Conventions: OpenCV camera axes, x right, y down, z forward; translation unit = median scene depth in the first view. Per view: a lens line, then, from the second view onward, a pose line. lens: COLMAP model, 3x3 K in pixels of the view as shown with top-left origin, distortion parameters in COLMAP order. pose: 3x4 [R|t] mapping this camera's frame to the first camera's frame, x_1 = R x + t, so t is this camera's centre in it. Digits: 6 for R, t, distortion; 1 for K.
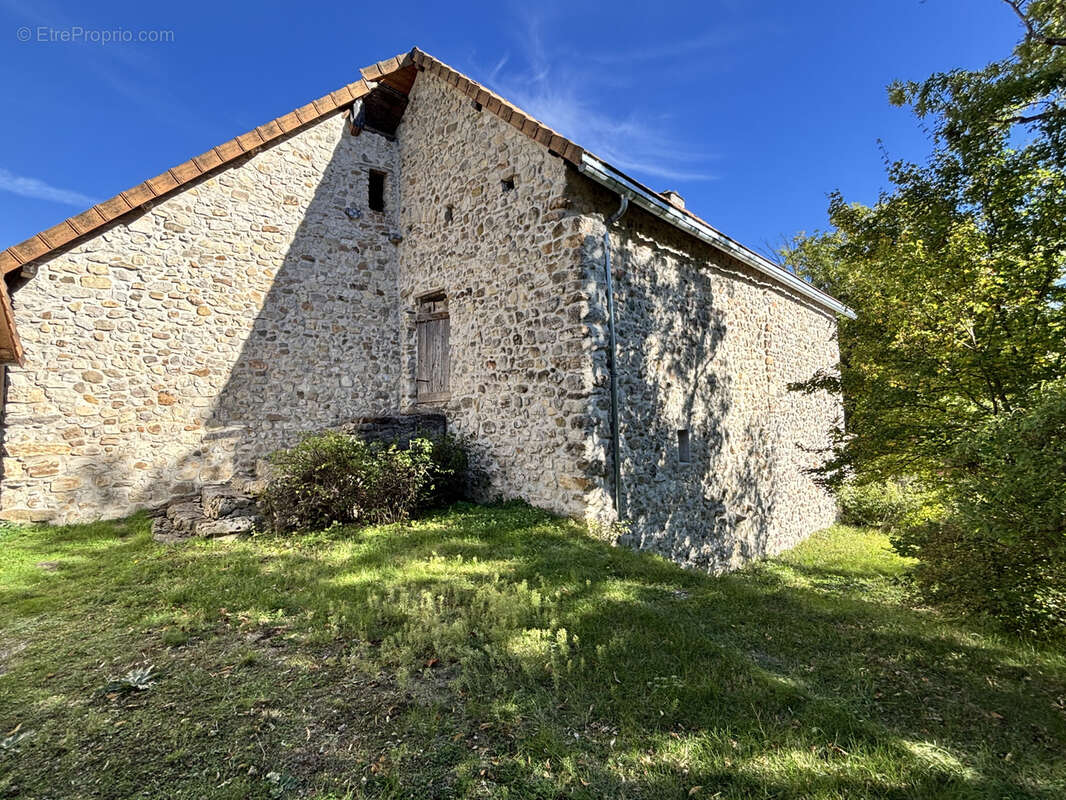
lens RADIAL K [[519.1, 0, 533.0], [0, 519.1, 400.0], [0, 0, 1]] dist [-0.004362, -0.000521]
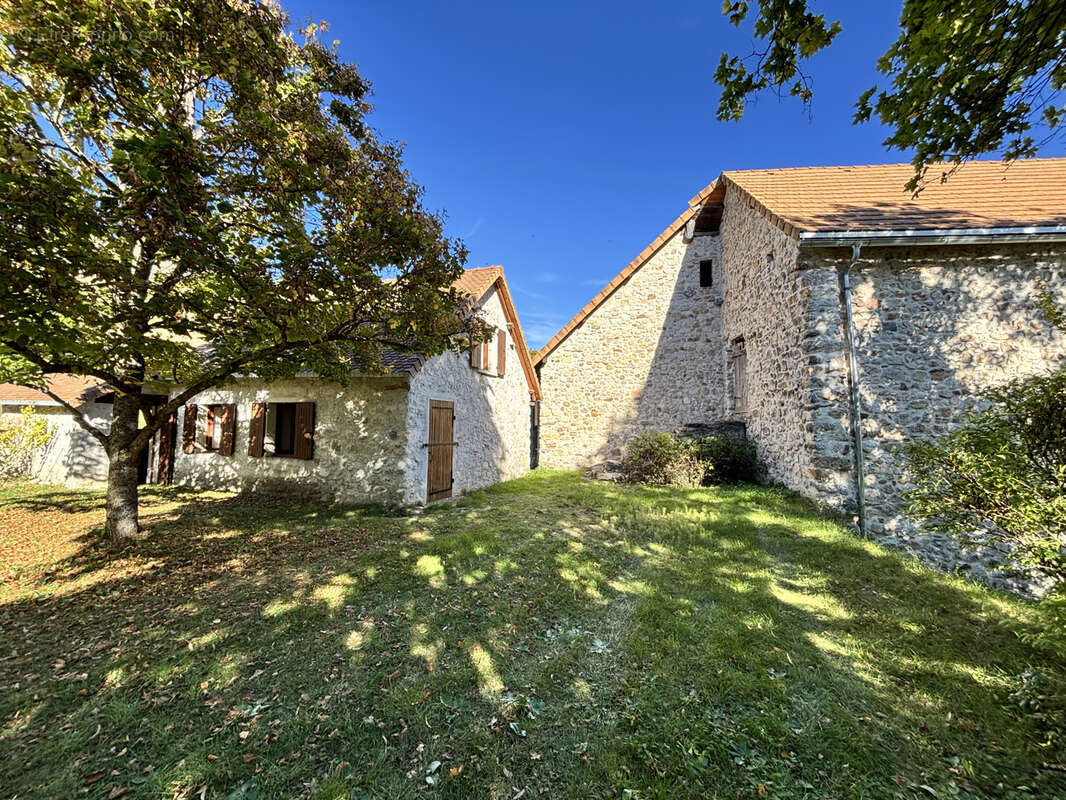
lens RADIAL K [[428.6, 0, 533.0], [0, 428.6, 400.0], [0, 0, 1]] dist [-0.003918, 0.000180]
pose [[0.623378, -0.036821, -0.781053, 0.411623], [0.021721, 0.999321, -0.029775, -0.009847], [0.781618, 0.001596, 0.623755, -0.203412]]
